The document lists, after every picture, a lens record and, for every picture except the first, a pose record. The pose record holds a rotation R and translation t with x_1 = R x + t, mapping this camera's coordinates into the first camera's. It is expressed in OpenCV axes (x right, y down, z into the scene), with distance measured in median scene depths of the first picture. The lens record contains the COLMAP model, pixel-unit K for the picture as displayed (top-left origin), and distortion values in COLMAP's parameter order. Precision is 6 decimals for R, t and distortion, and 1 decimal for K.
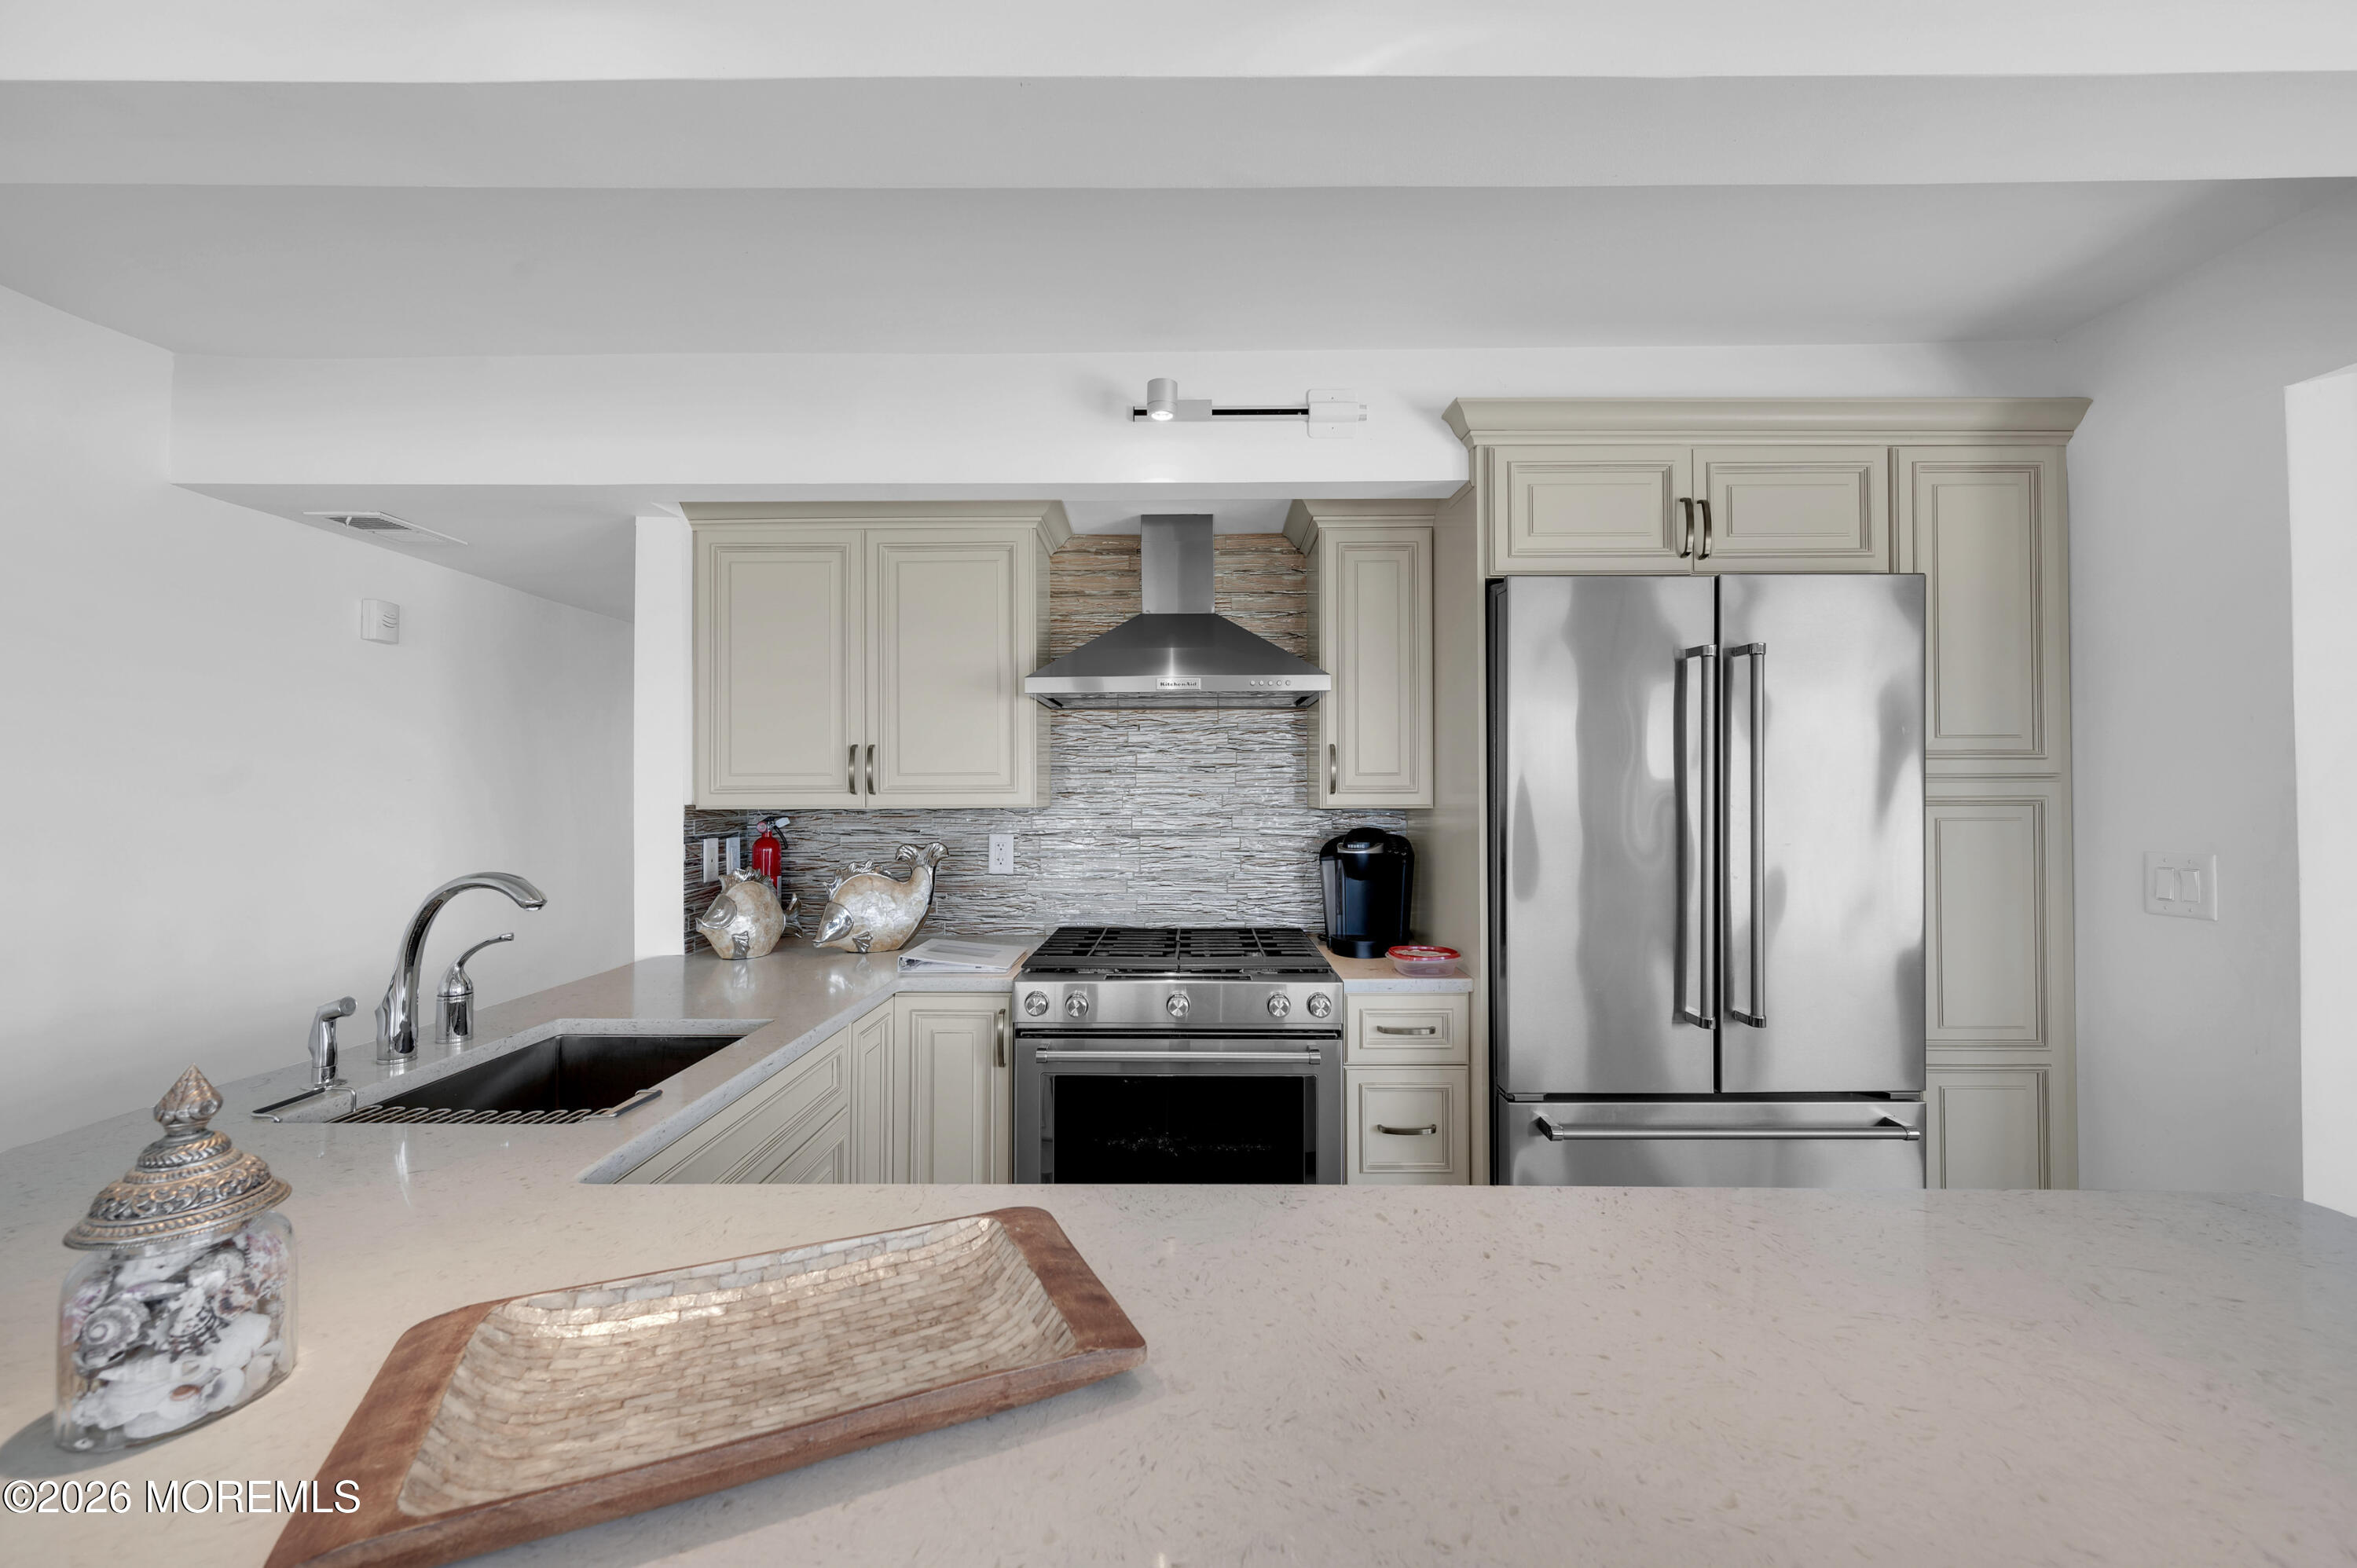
lens RADIAL K [[942.1, 0, 1196.0], [0, 942.1, 783.2], [0, 0, 1]] dist [0.001014, 0.000397]
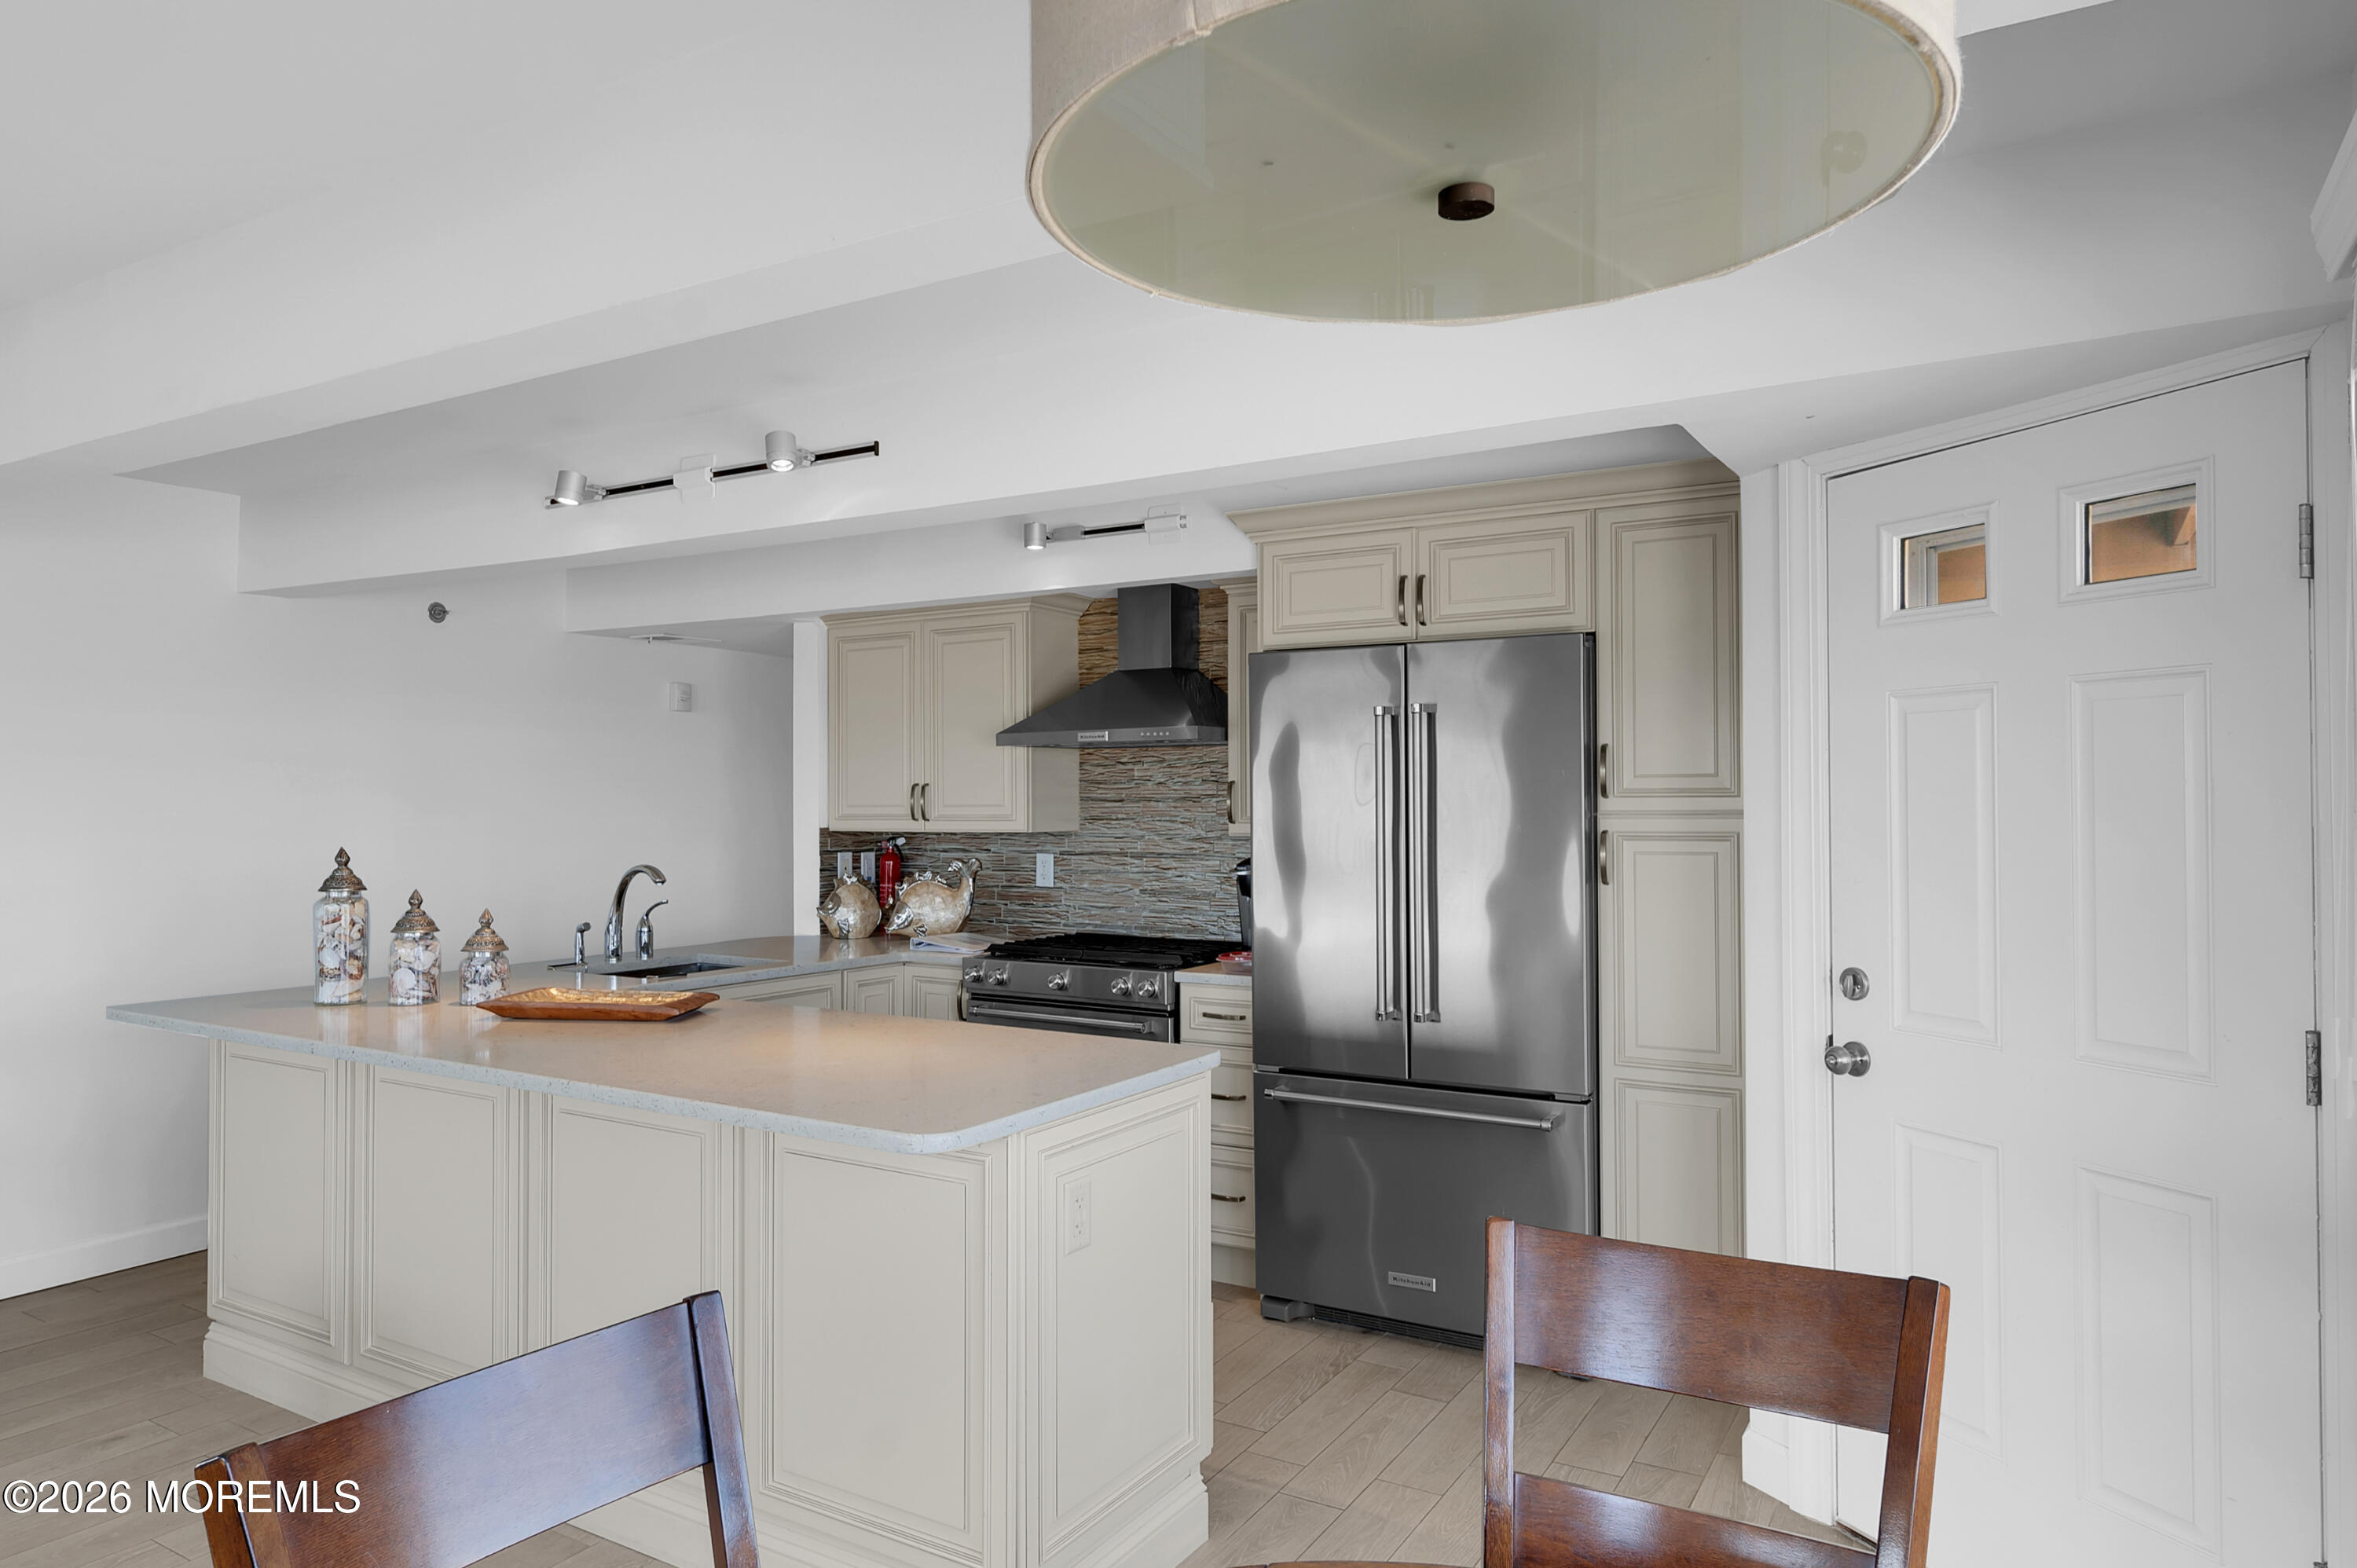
lens RADIAL K [[1520.5, 0, 1144.6], [0, 1520.5, 796.6], [0, 0, 1]] dist [0.004143, -0.003293]
pose [[0.851579, -0.001123, -0.524224, 1.039041], [0.005482, 0.999962, 0.006763, -0.035181], [0.524197, -0.008633, 0.851553, -0.658812]]
